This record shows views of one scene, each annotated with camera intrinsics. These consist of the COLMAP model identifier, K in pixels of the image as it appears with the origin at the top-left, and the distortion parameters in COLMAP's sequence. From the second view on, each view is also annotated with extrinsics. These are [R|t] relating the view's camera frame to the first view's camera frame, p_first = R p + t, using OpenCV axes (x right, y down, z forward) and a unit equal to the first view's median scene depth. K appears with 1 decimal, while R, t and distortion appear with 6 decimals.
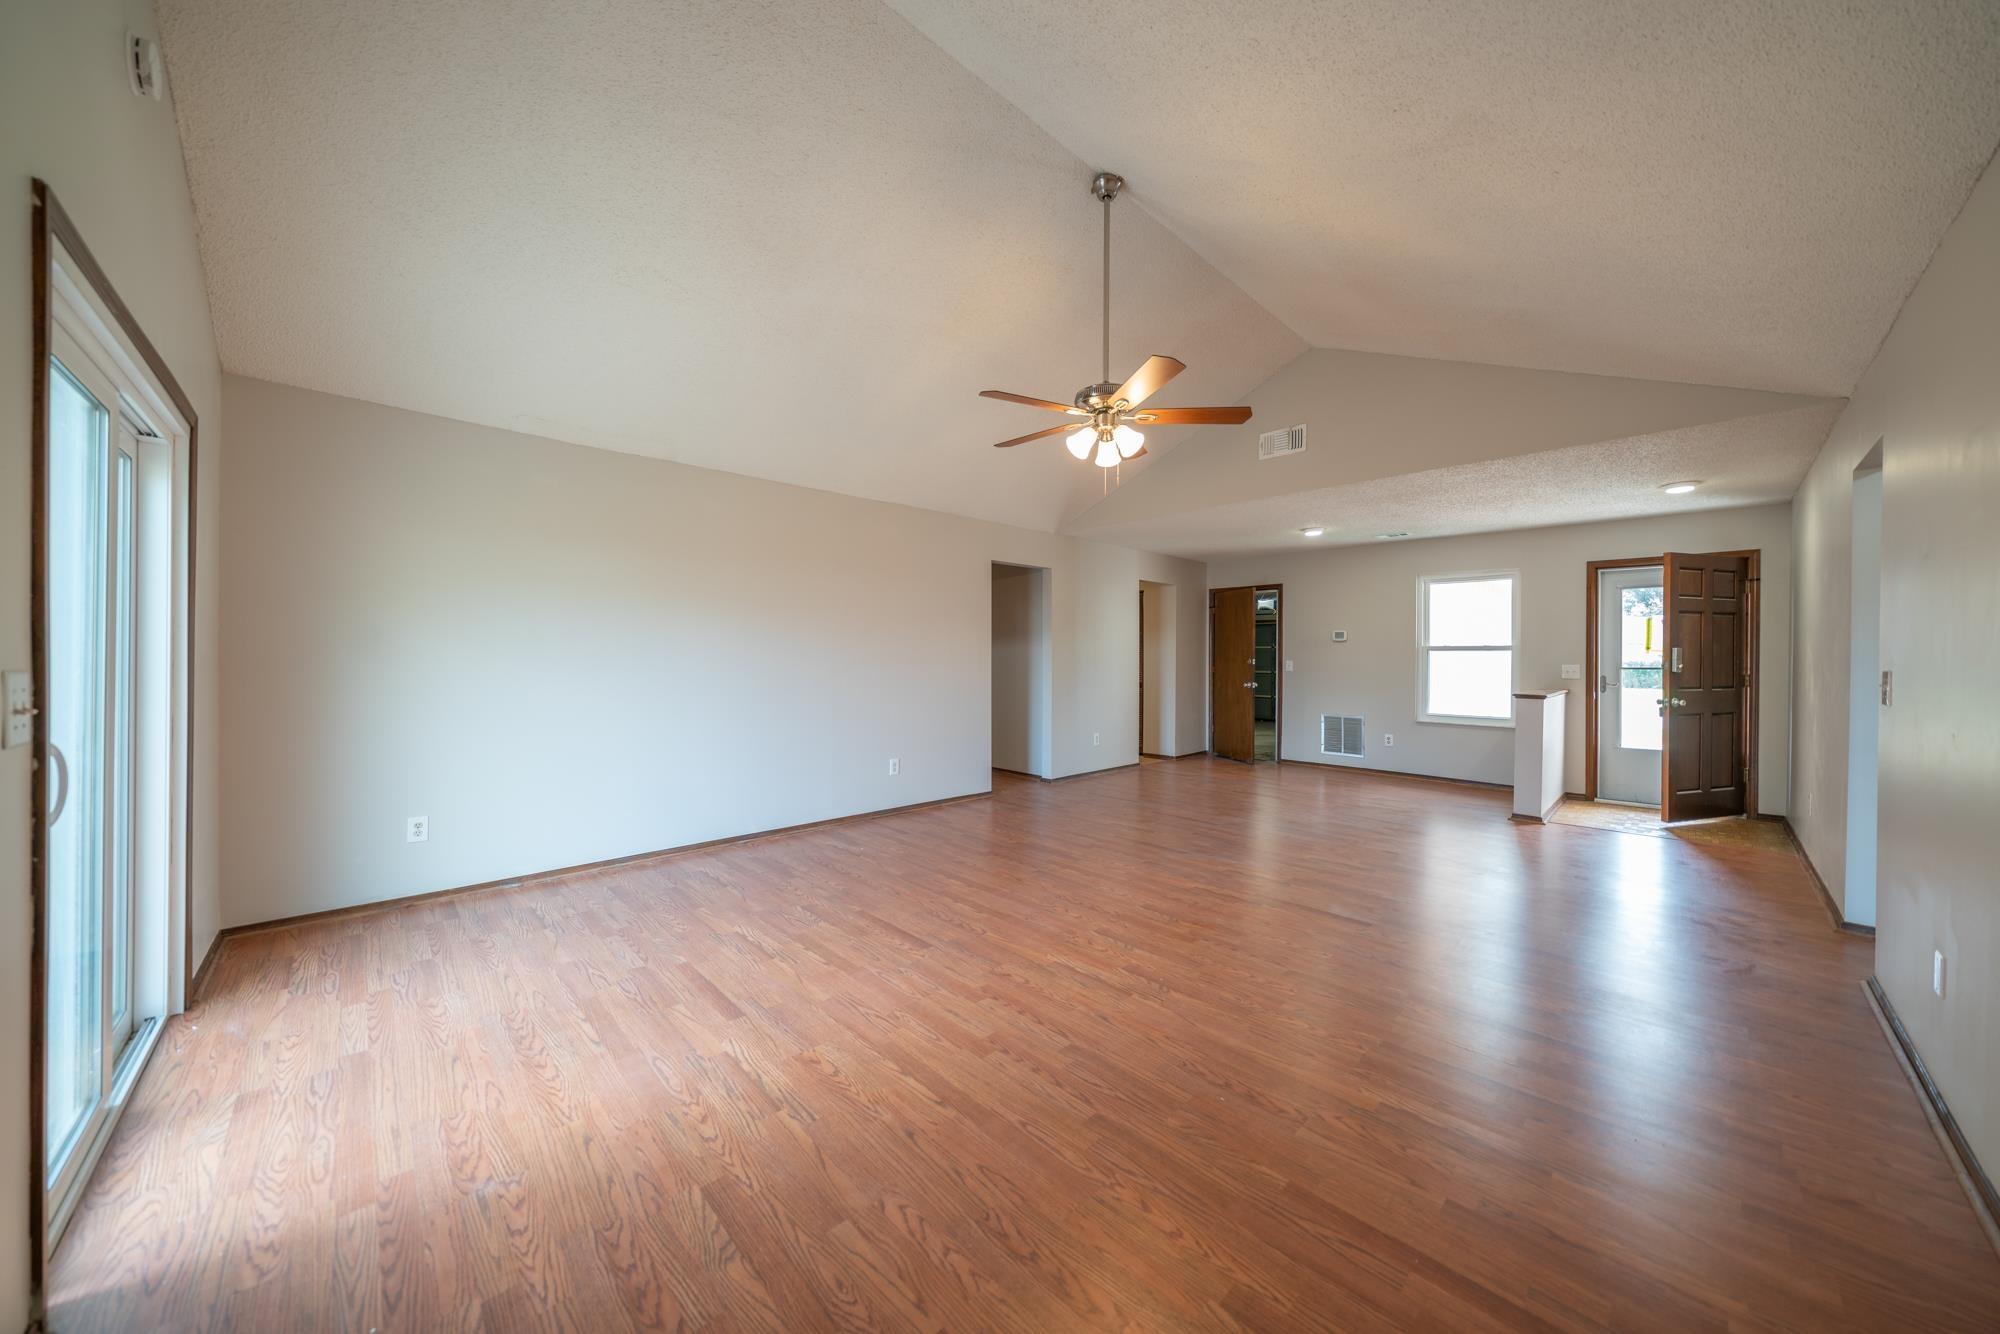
lens RADIAL K [[680.5, 0, 1016.8], [0, 680.5, 660.7], [0, 0, 1]] dist [-0.008243, 0.000331]
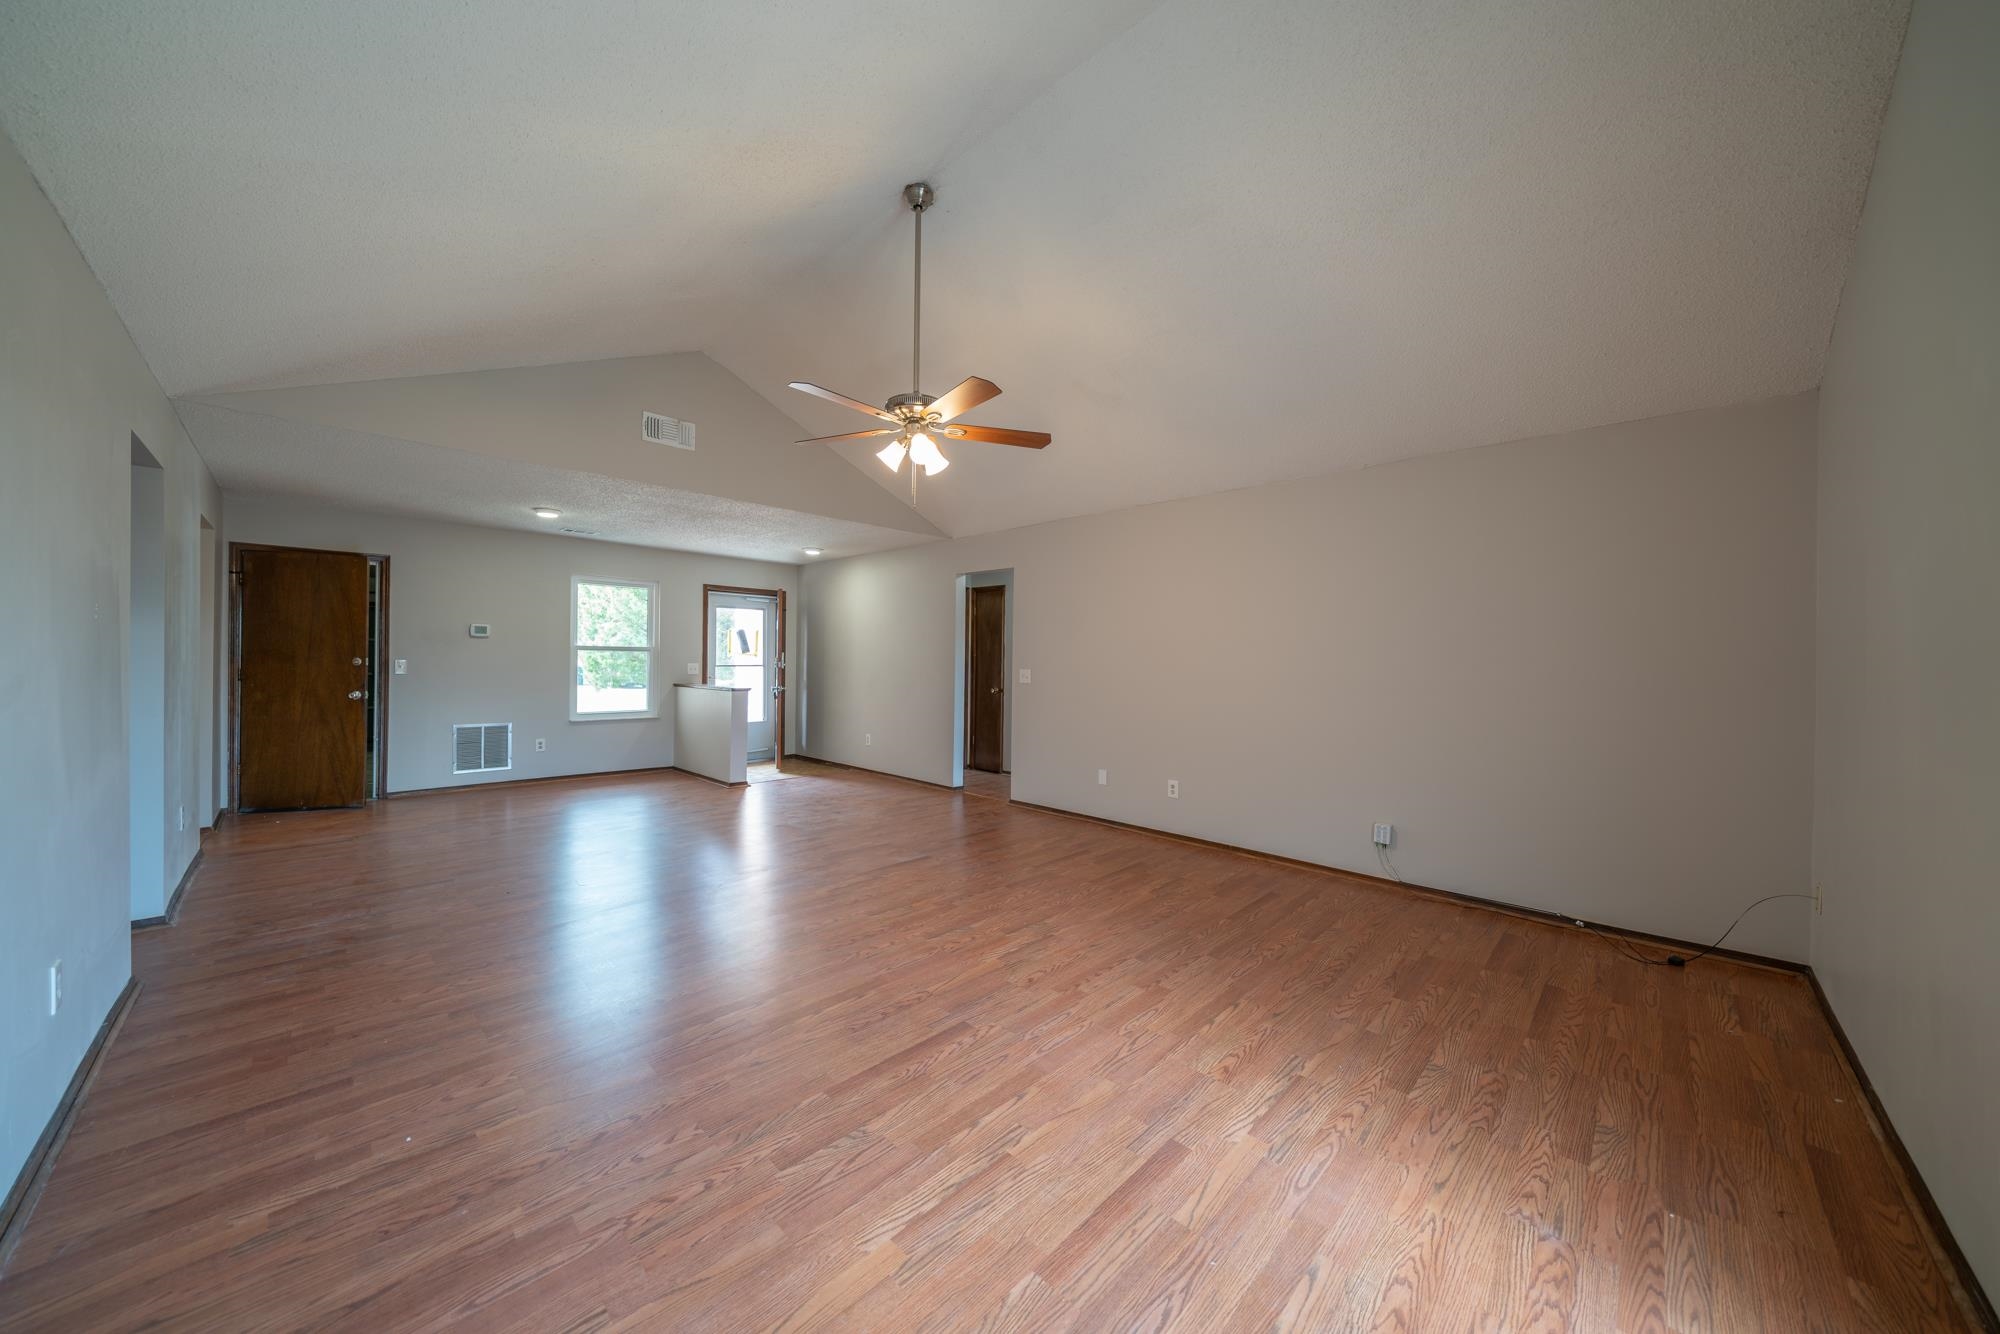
lens RADIAL K [[680.5, 0, 973.4], [0, 680.5, 661.2], [0, 0, 1]] dist [-0.008243, 0.000331]
pose [[-0.000045, -0.008705, 0.999962, -1.150937], [-0.006581, 0.999940, 0.008705, -0.031675], [-0.999978, -0.006580, -0.000102, 1.207198]]
